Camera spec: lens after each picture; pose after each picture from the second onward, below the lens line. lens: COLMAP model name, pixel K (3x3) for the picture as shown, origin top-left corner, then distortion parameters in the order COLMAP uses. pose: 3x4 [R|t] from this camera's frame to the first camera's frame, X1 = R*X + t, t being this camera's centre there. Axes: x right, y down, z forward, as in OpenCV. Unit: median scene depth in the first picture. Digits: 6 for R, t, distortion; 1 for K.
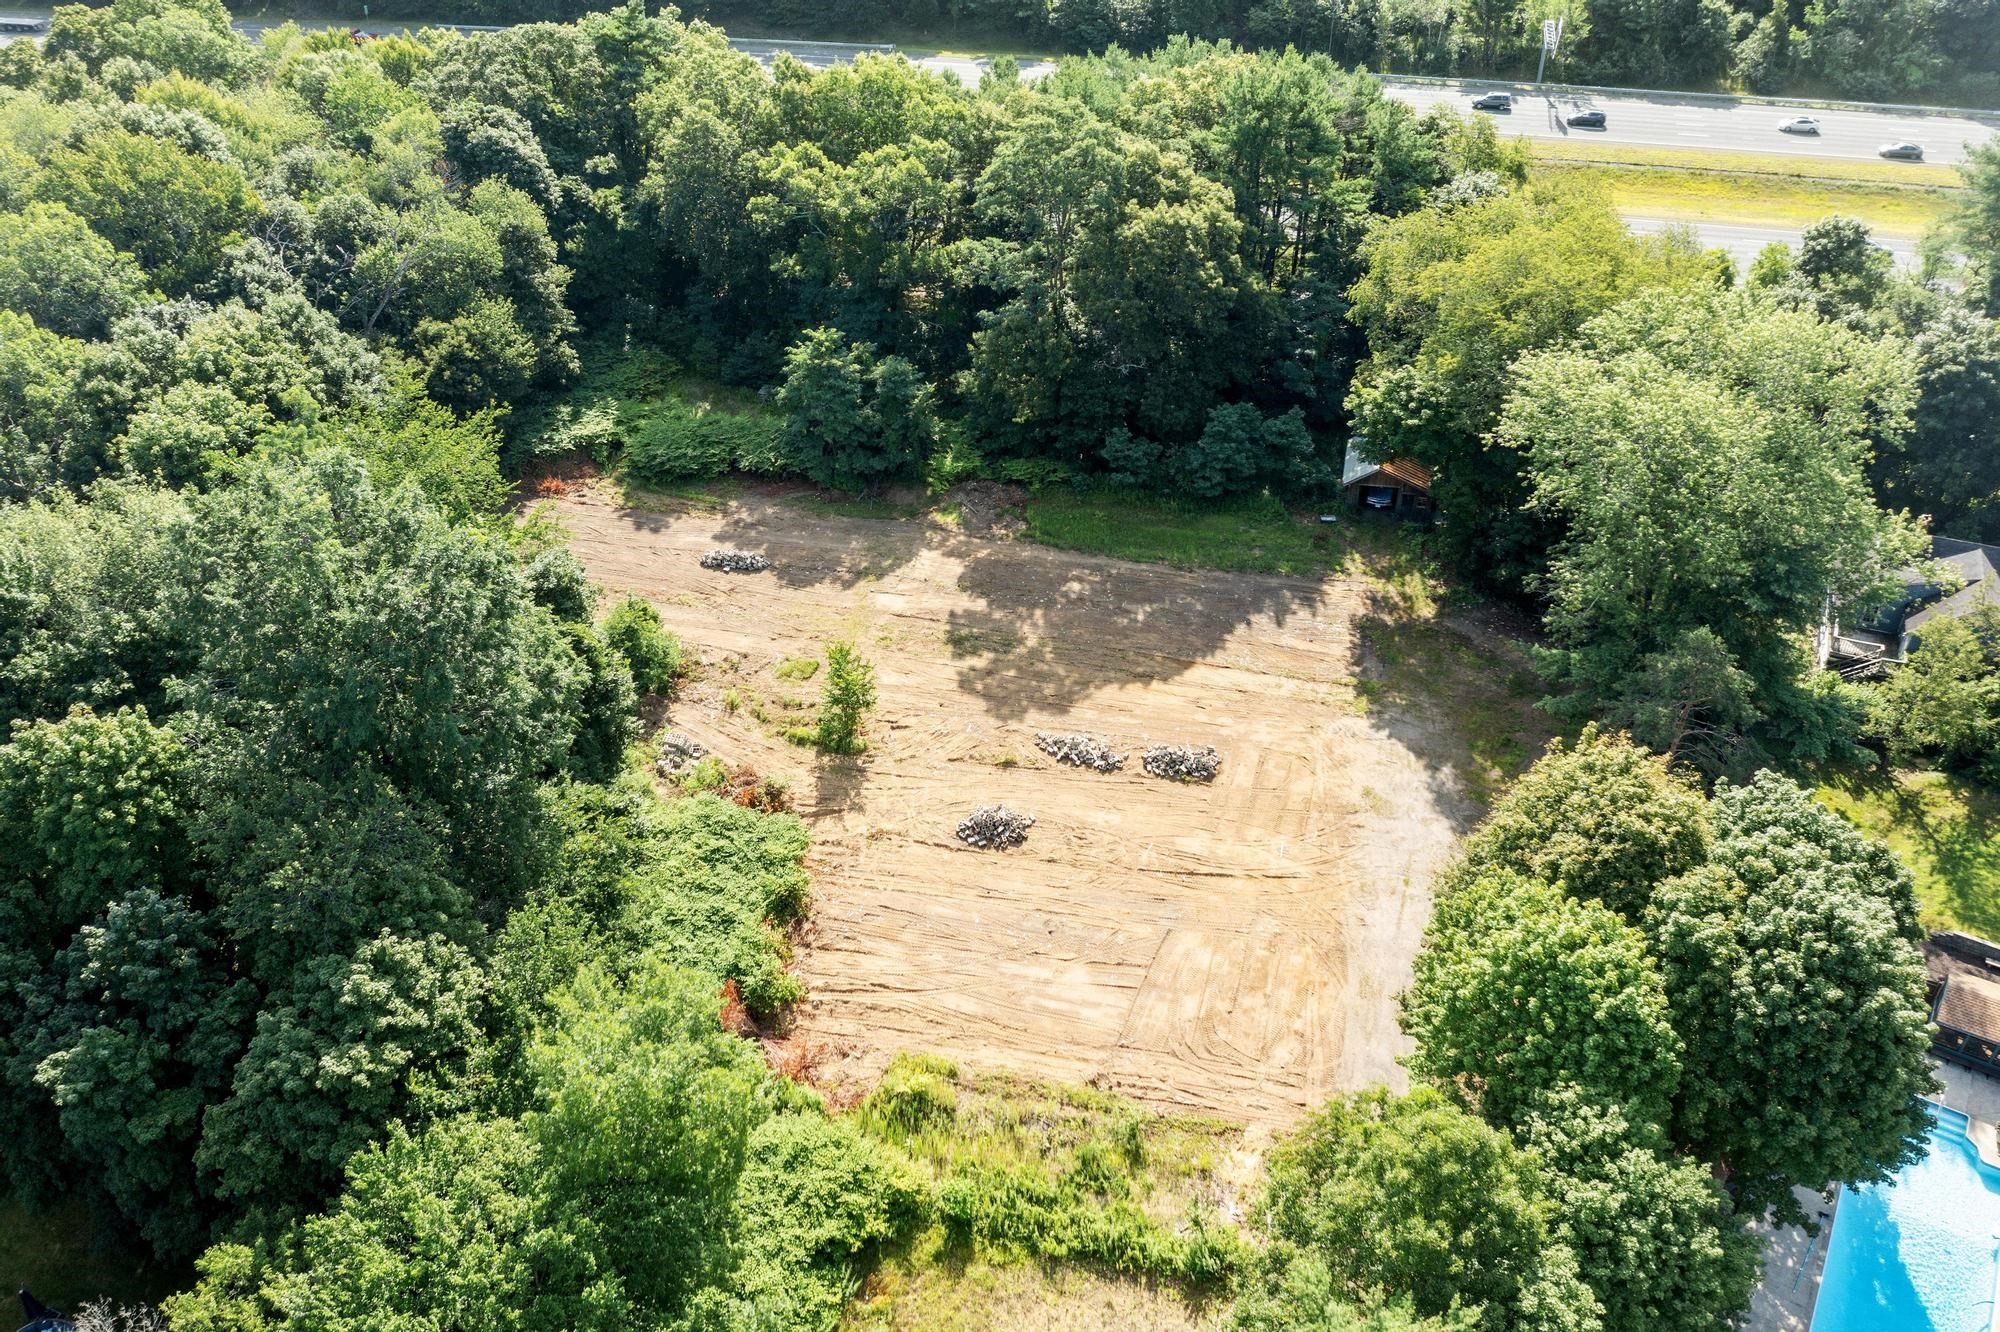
lens RADIAL K [[1563.9, 0, 995.3], [0, 1563.9, 655.6], [0, 0, 1]] dist [-0.020862, 0.006197]
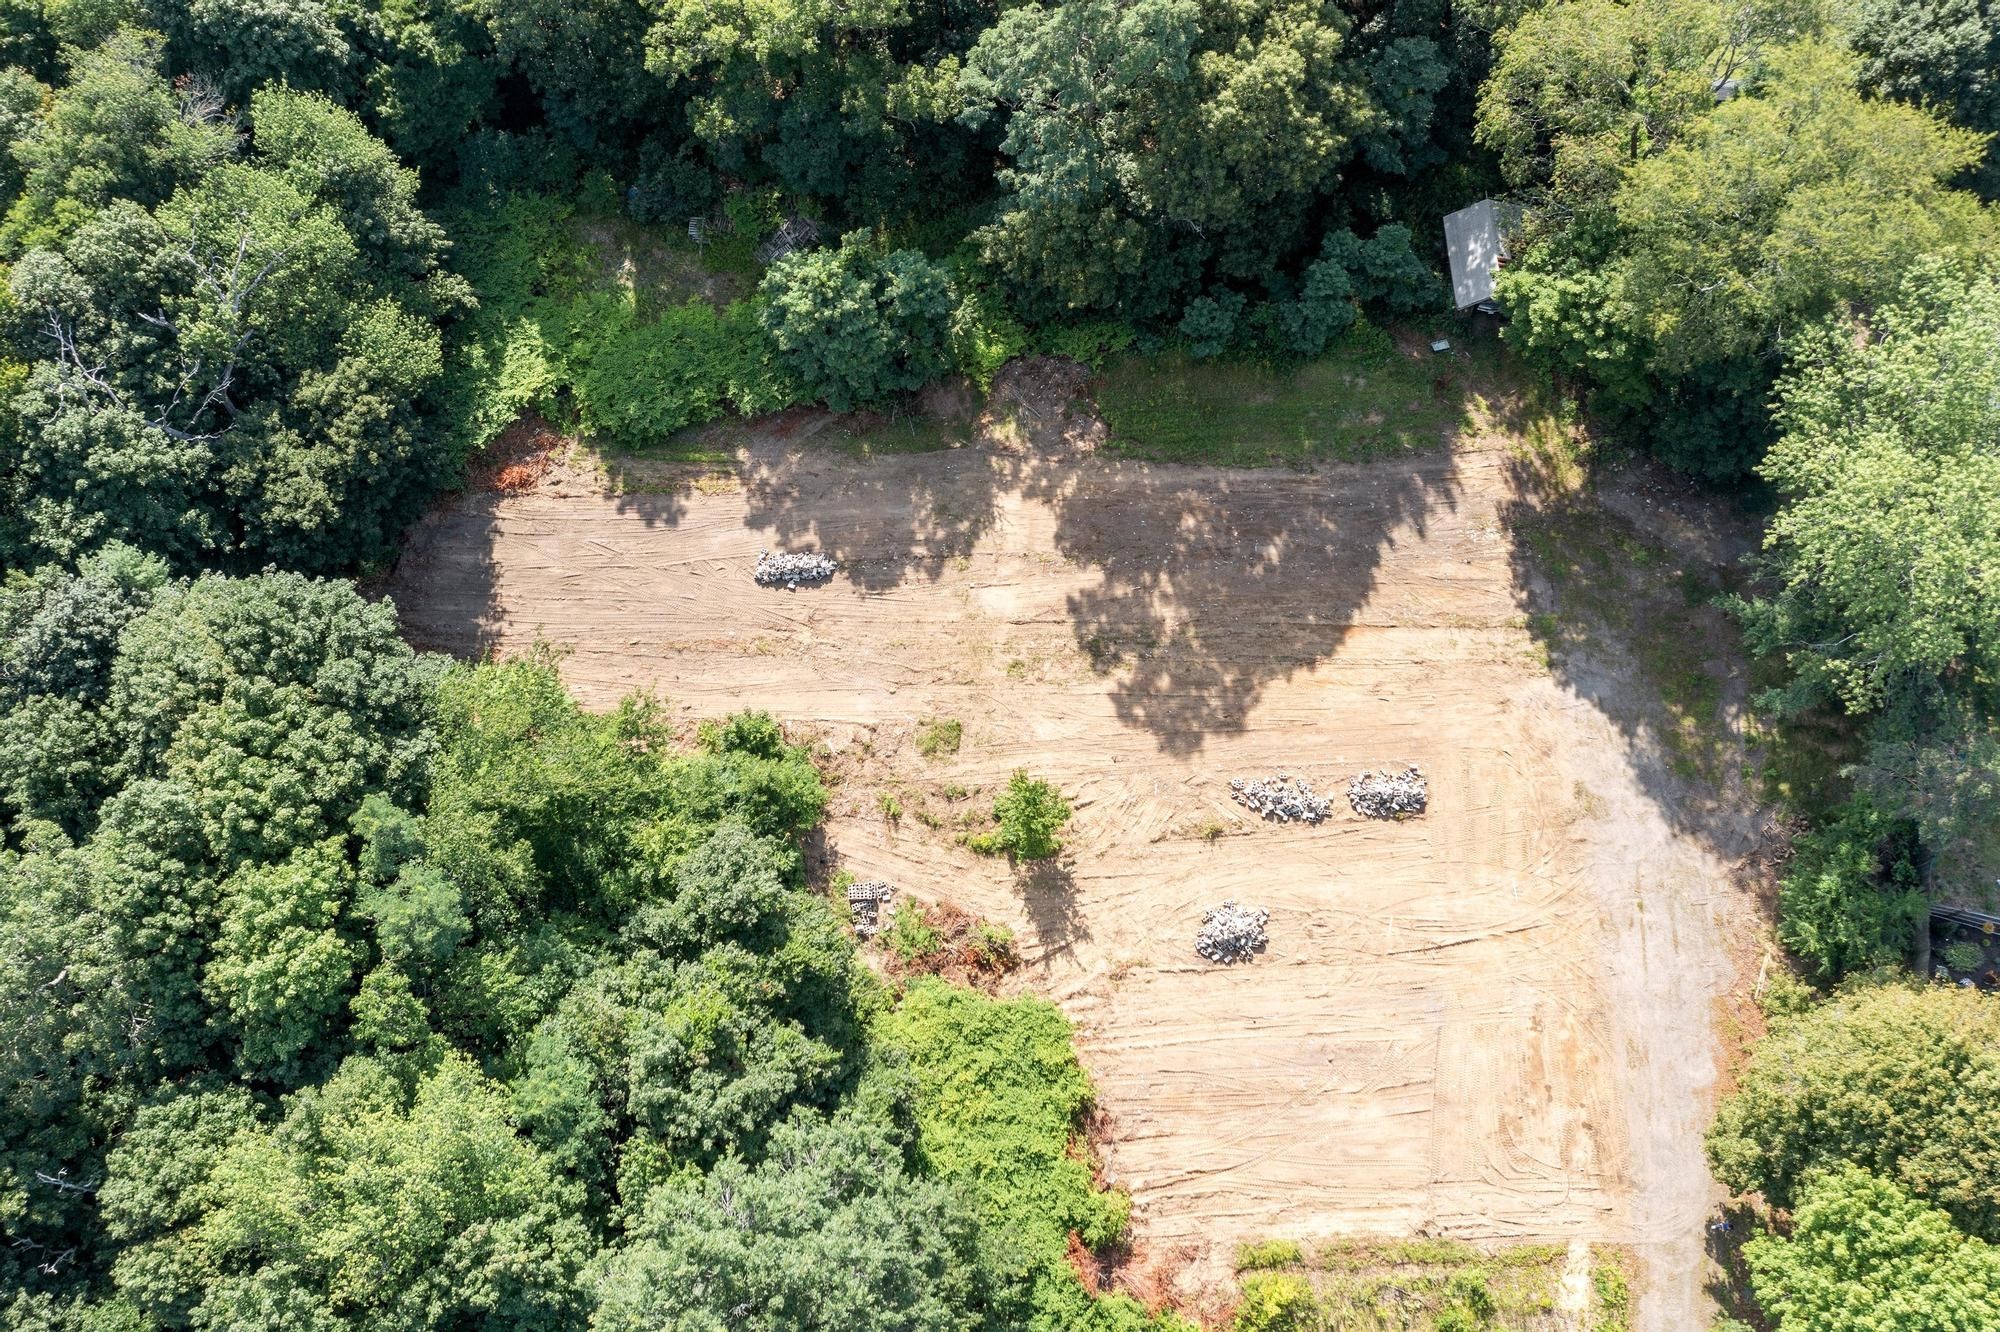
lens RADIAL K [[1563.9, 0, 995.3], [0, 1563.9, 655.6], [0, 0, 1]] dist [-0.020862, 0.006197]
pose [[0.963857, -0.254087, 0.080119, -0.161156], [0.168948, 0.815457, 0.553611, -0.543016], [-0.205999, -0.520066, 0.828912, 0.277798]]
